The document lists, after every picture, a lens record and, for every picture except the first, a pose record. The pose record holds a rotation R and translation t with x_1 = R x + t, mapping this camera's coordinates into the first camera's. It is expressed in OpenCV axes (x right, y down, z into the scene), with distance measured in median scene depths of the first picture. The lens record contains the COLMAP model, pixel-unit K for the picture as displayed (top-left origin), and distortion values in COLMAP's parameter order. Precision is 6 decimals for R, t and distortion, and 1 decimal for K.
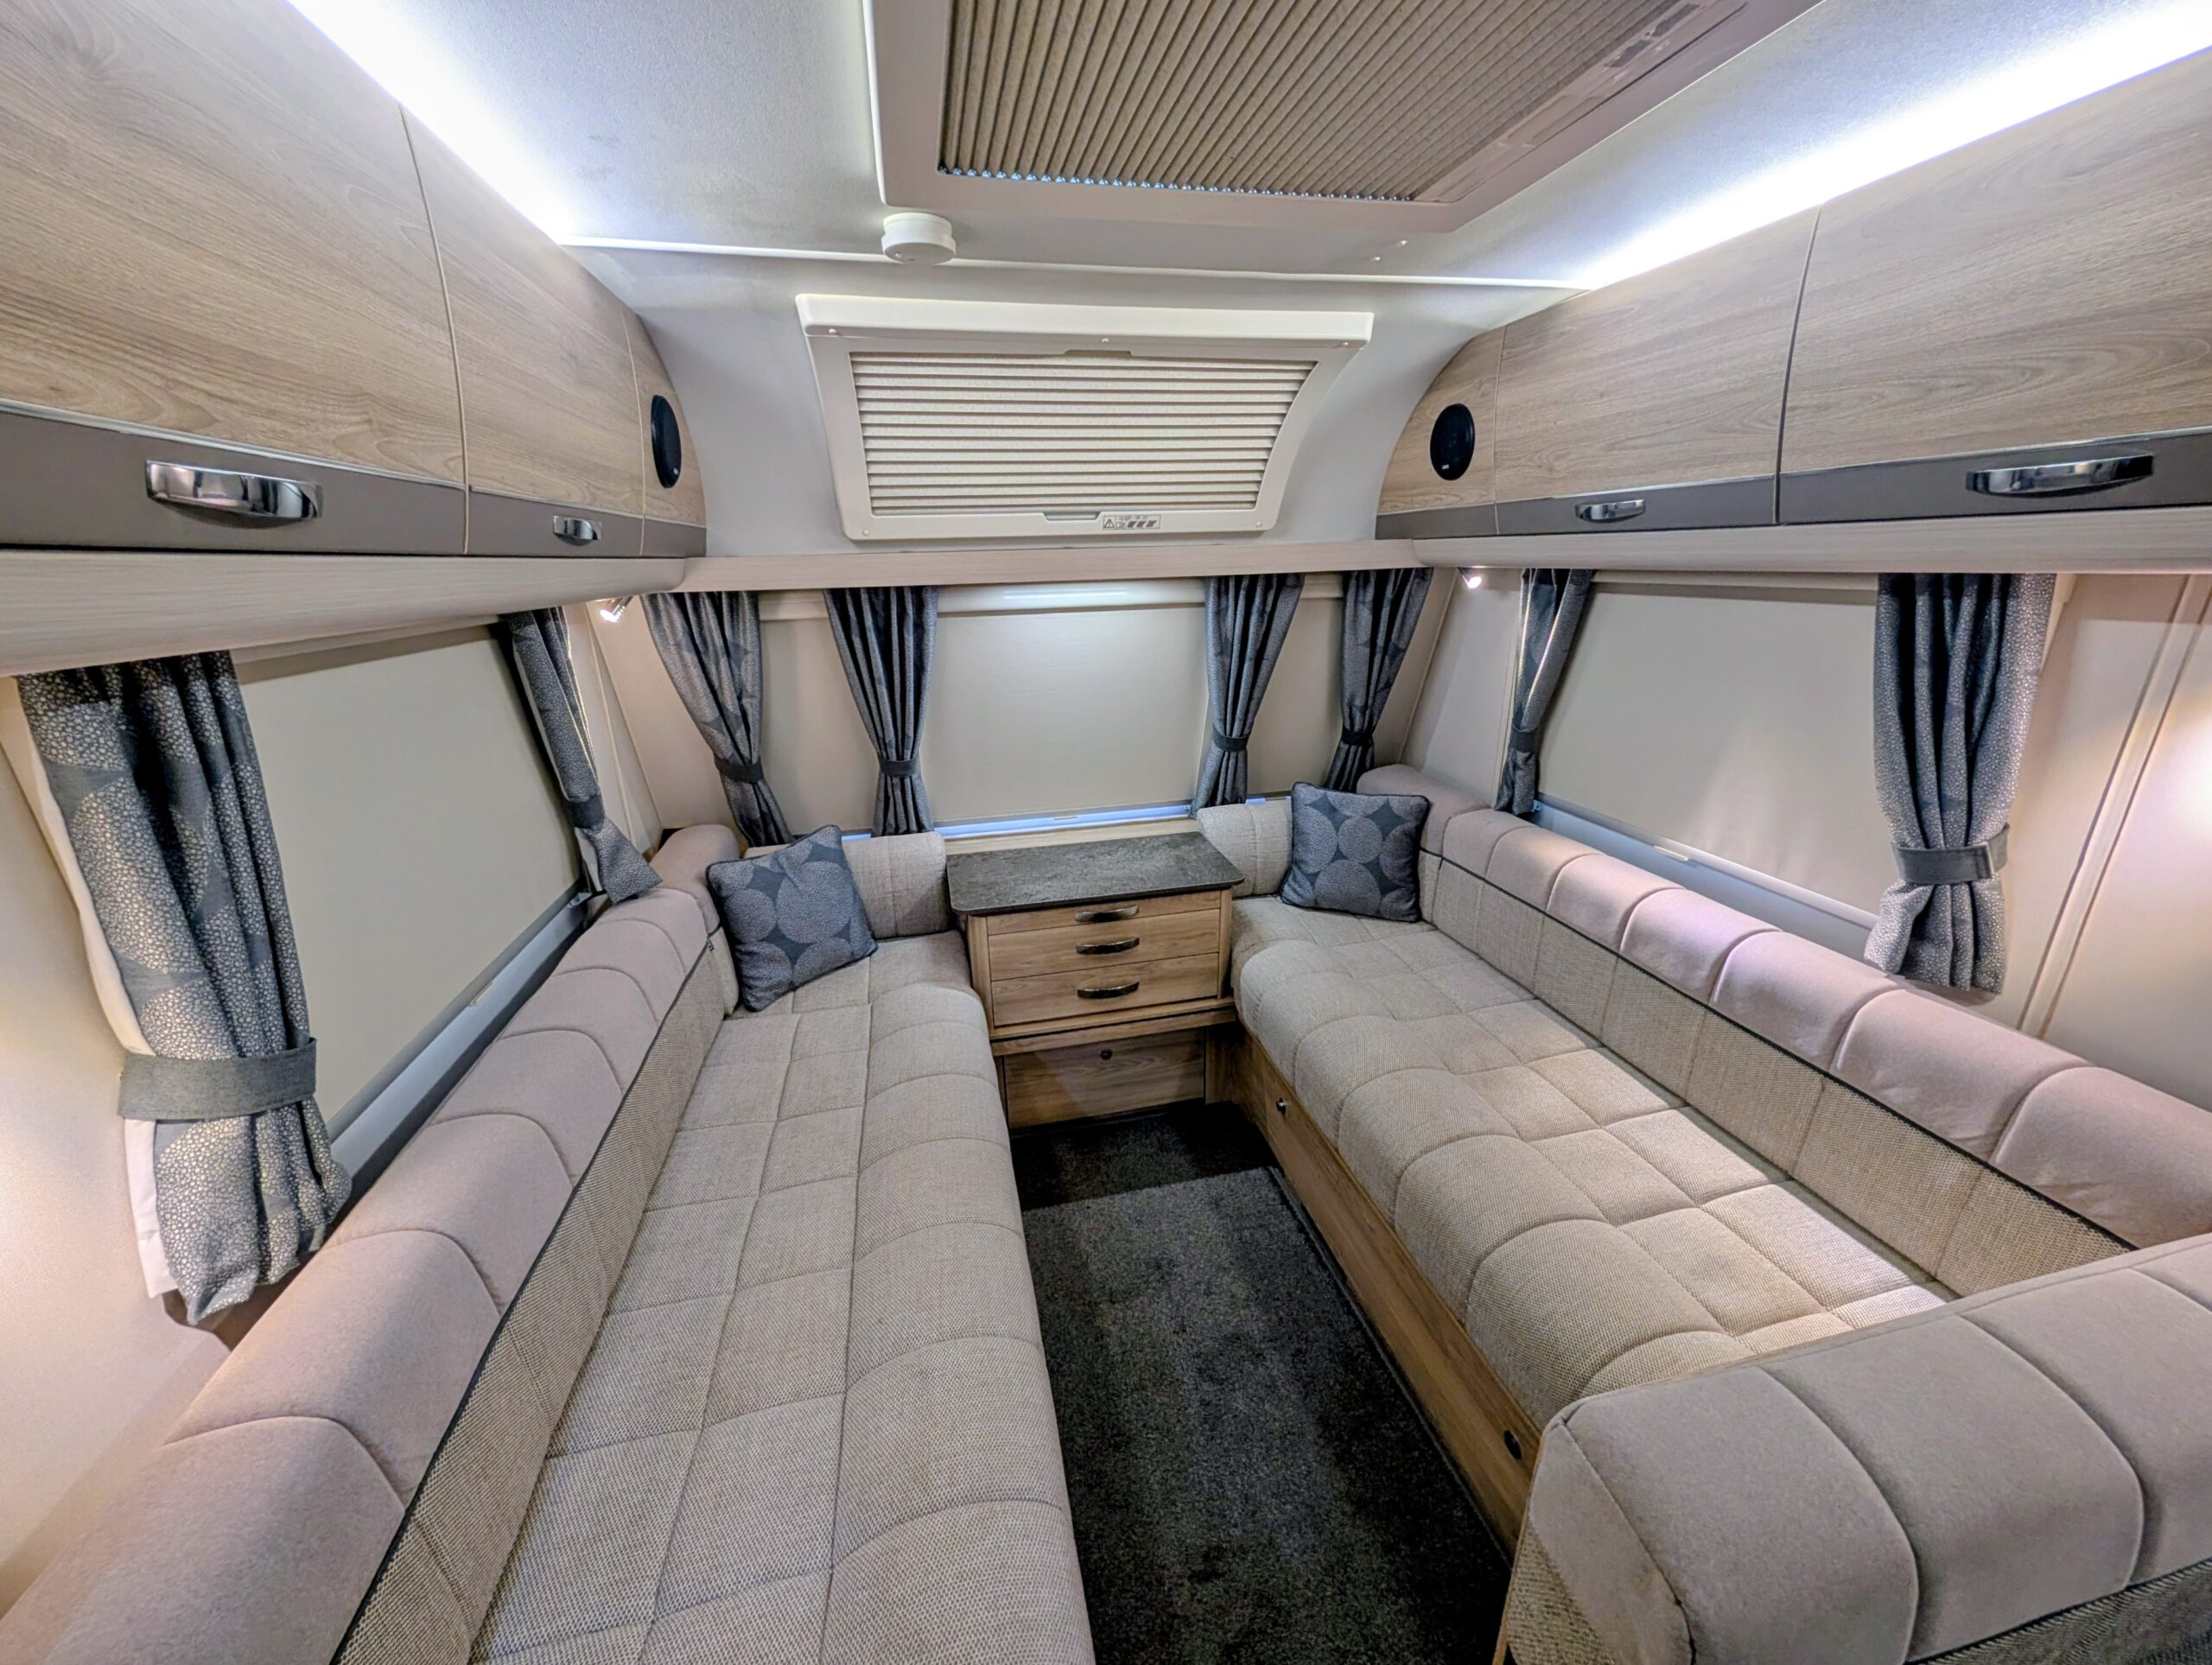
lens RADIAL K [[830.5, 0, 1106.0], [0, 830.5, 832.5], [0, 0, 1]] dist [-0.001805, 0.000574]
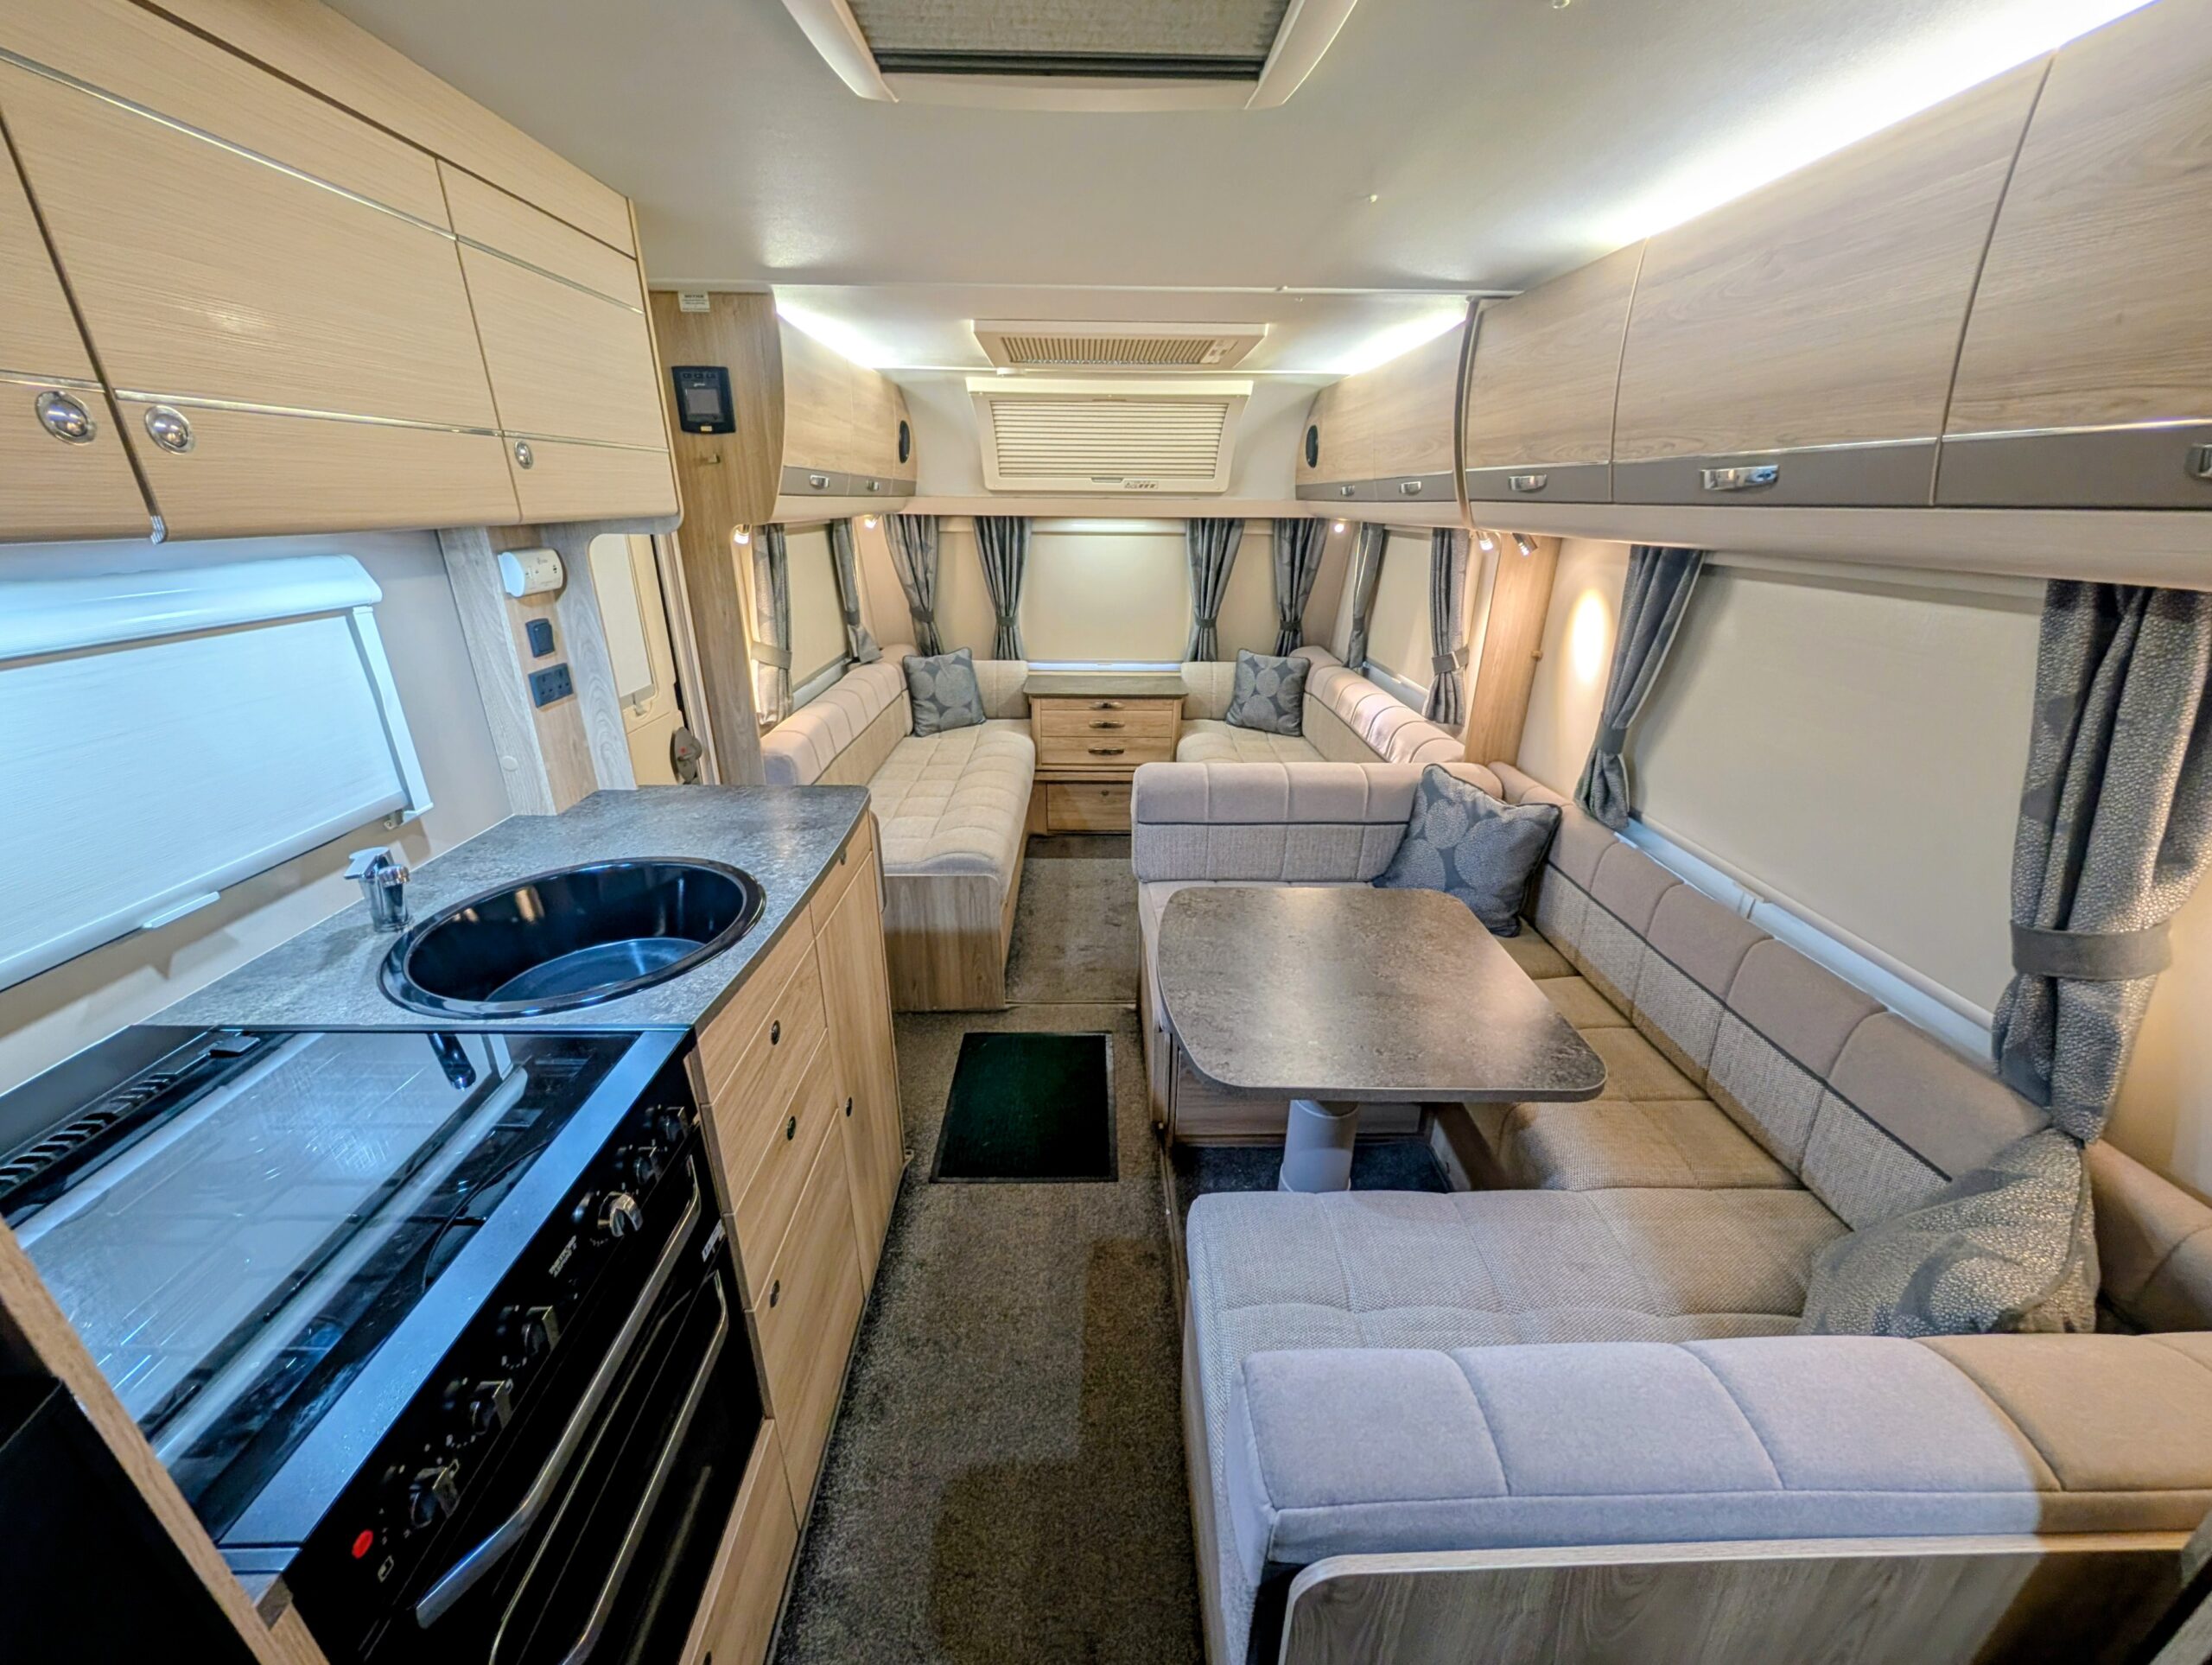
lens RADIAL K [[830.5, 0, 1106.0], [0, 830.5, 832.5], [0, 0, 1]] dist [-0.001805, 0.000574]
pose [[0.978673, 0.108027, -0.174728, 0.355370], [-0.097282, 0.992865, 0.068959, 0.255387], [0.180931, -0.050490, 0.982199, -0.812589]]
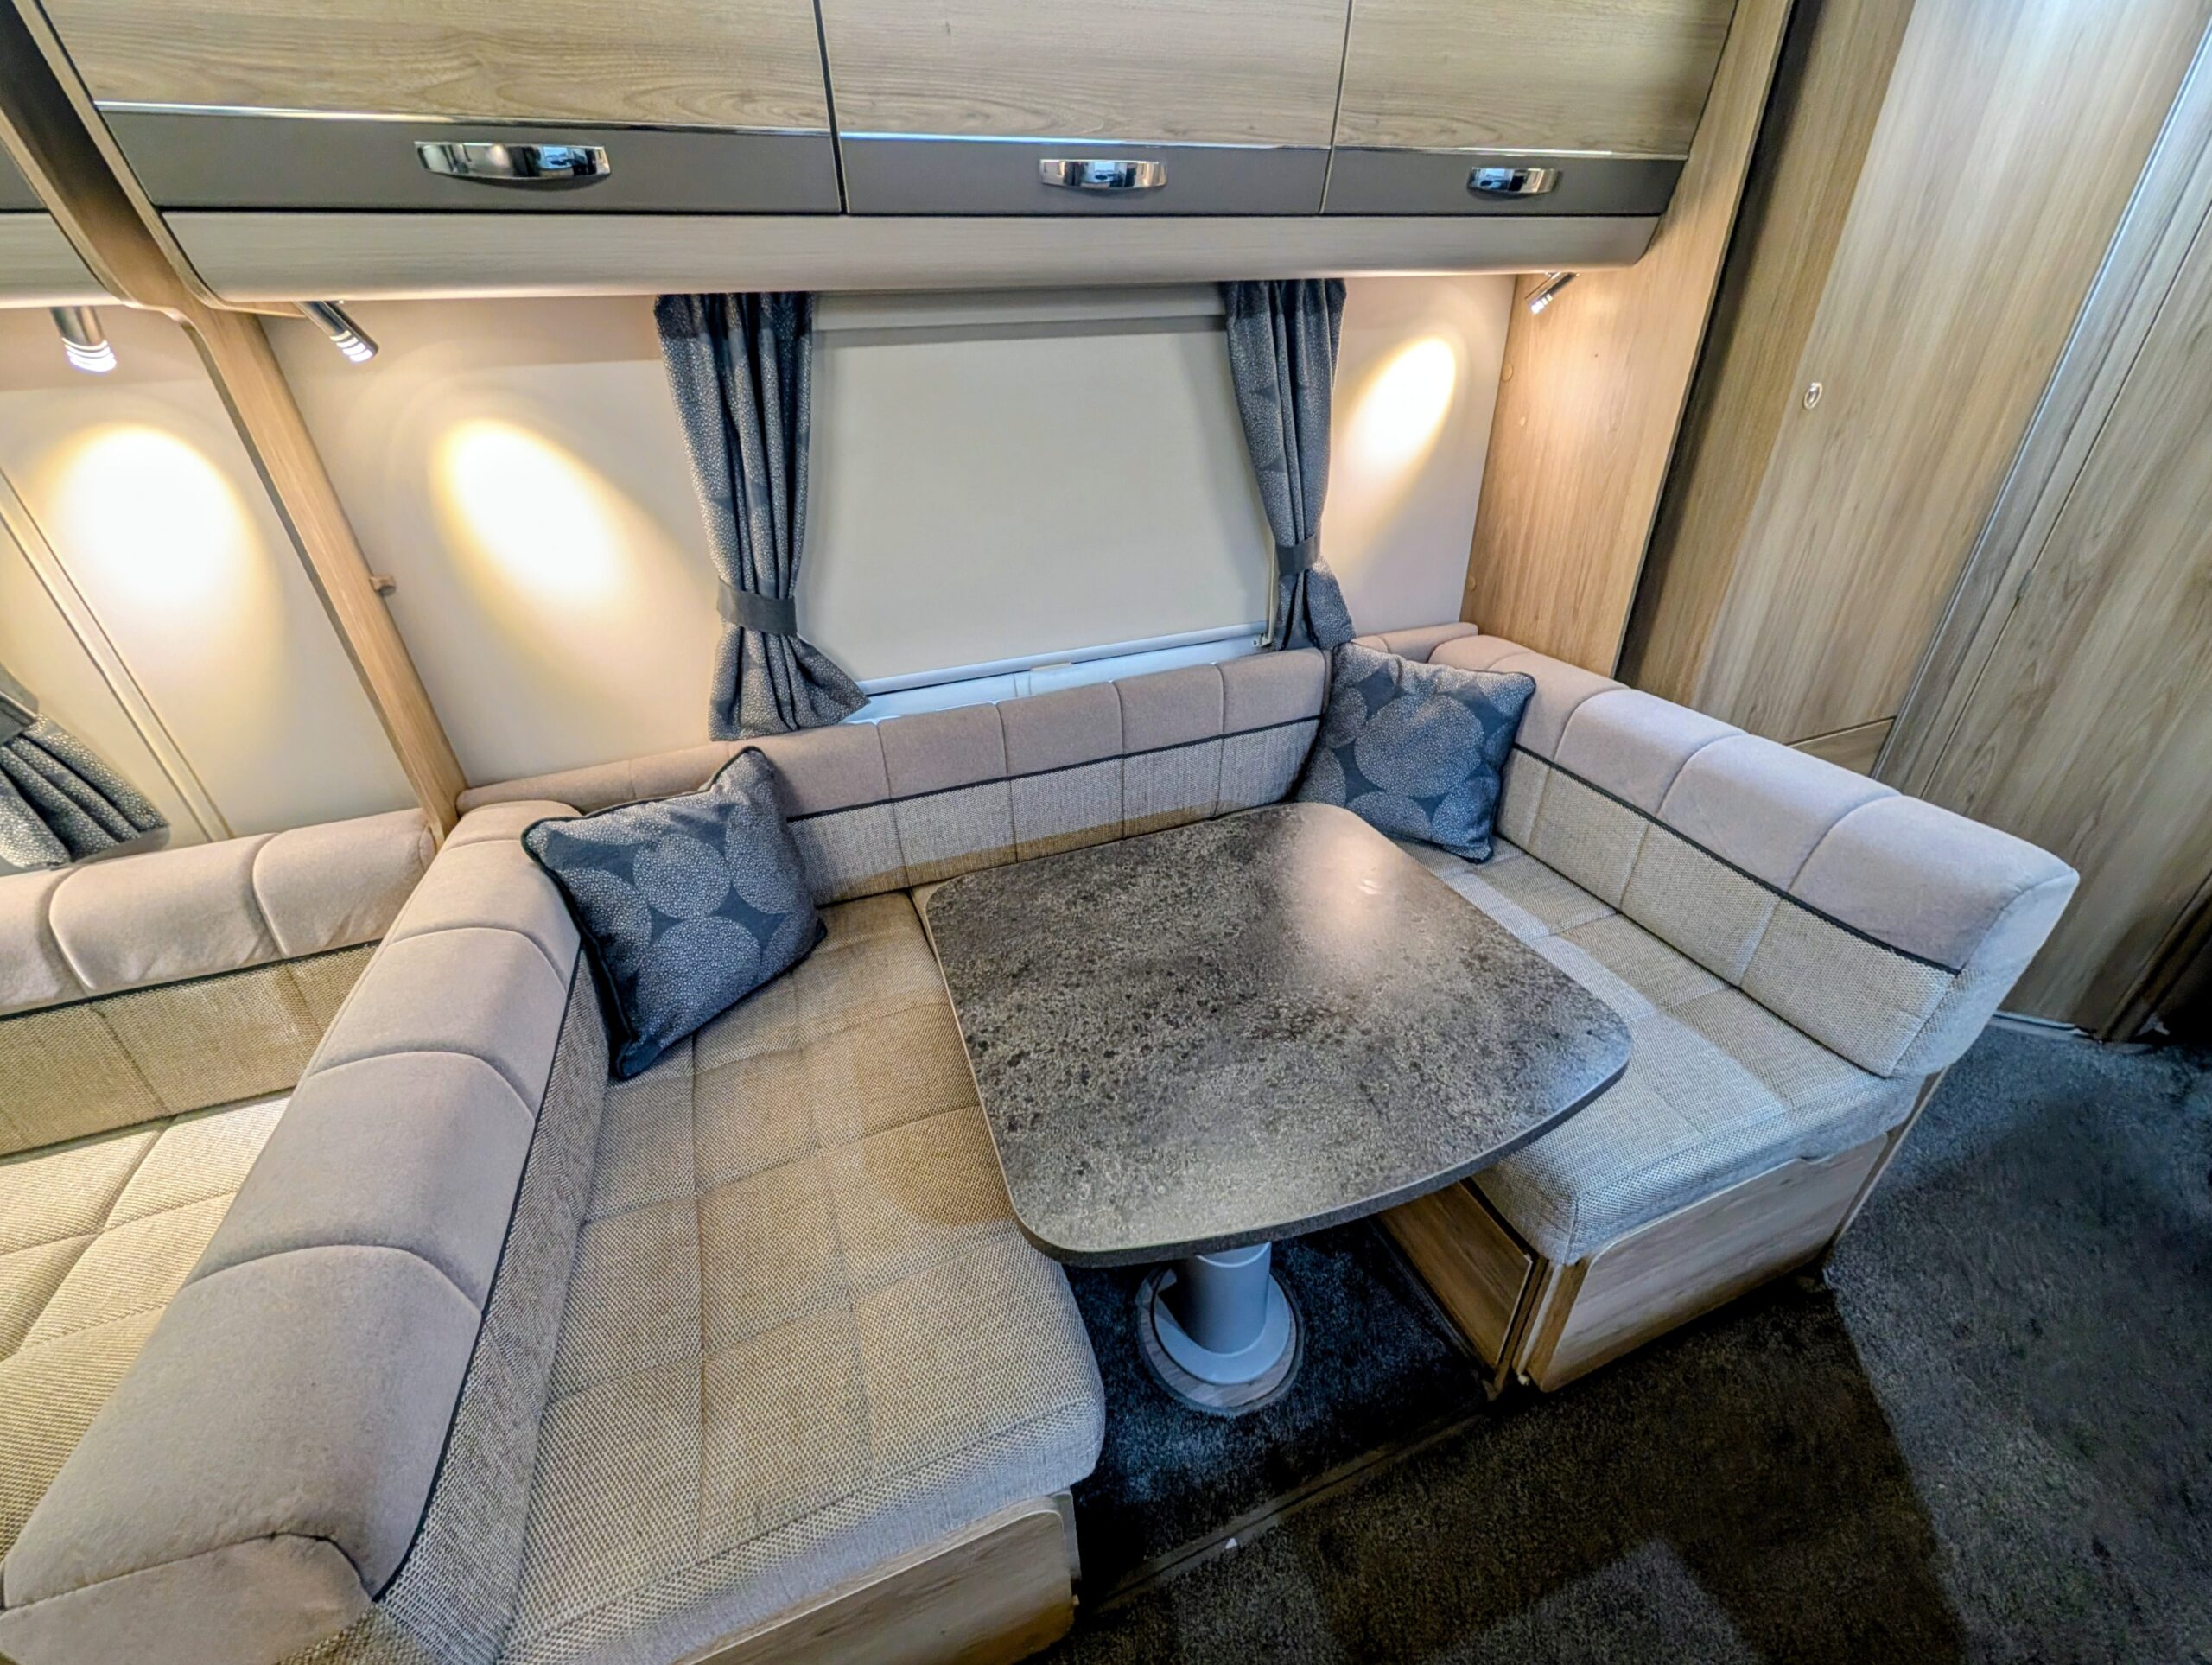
lens RADIAL K [[865.4, 0, 1106.0], [0, 865.4, 832.5], [0, 0, 1]] dist [0.013792, 0.000048]
pose [[-0.134542, -0.466786, 0.874076, 0.036576], [0.352897, 0.801690, 0.482449, 0.064371], [-0.925938, 0.373369, 0.056867, -0.028817]]
